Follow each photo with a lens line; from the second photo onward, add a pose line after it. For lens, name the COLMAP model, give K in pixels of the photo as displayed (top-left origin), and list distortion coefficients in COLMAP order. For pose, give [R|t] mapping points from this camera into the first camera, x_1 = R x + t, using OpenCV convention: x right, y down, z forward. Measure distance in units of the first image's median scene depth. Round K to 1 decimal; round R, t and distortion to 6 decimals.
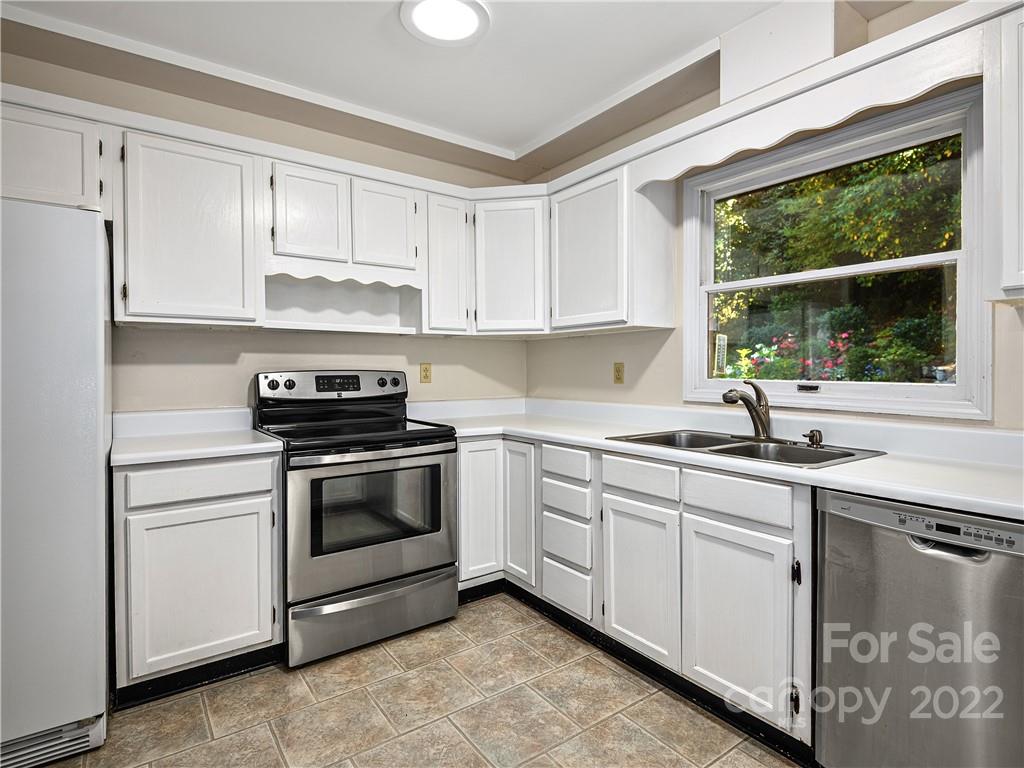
lens RADIAL K [[545.2, 0, 515.2], [0, 545.2, 376.8], [0, 0, 1]] dist [0.015986, -0.006636]
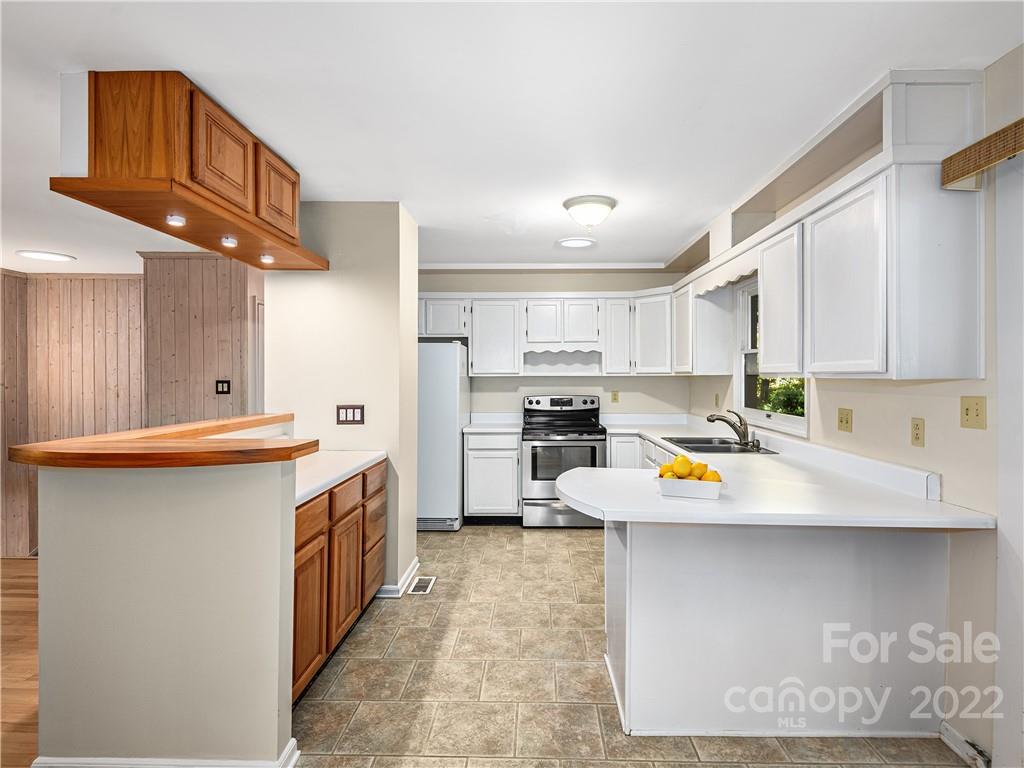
lens RADIAL K [[545.2, 0, 513.6], [0, 545.2, 380.2], [0, 0, 1]] dist [0.015986, -0.006636]
pose [[0.787122, 0.005390, -0.616773, 0.811029], [-0.007612, 0.999971, -0.000975, -0.069044], [0.616750, 0.005462, 0.787140, -0.699486]]
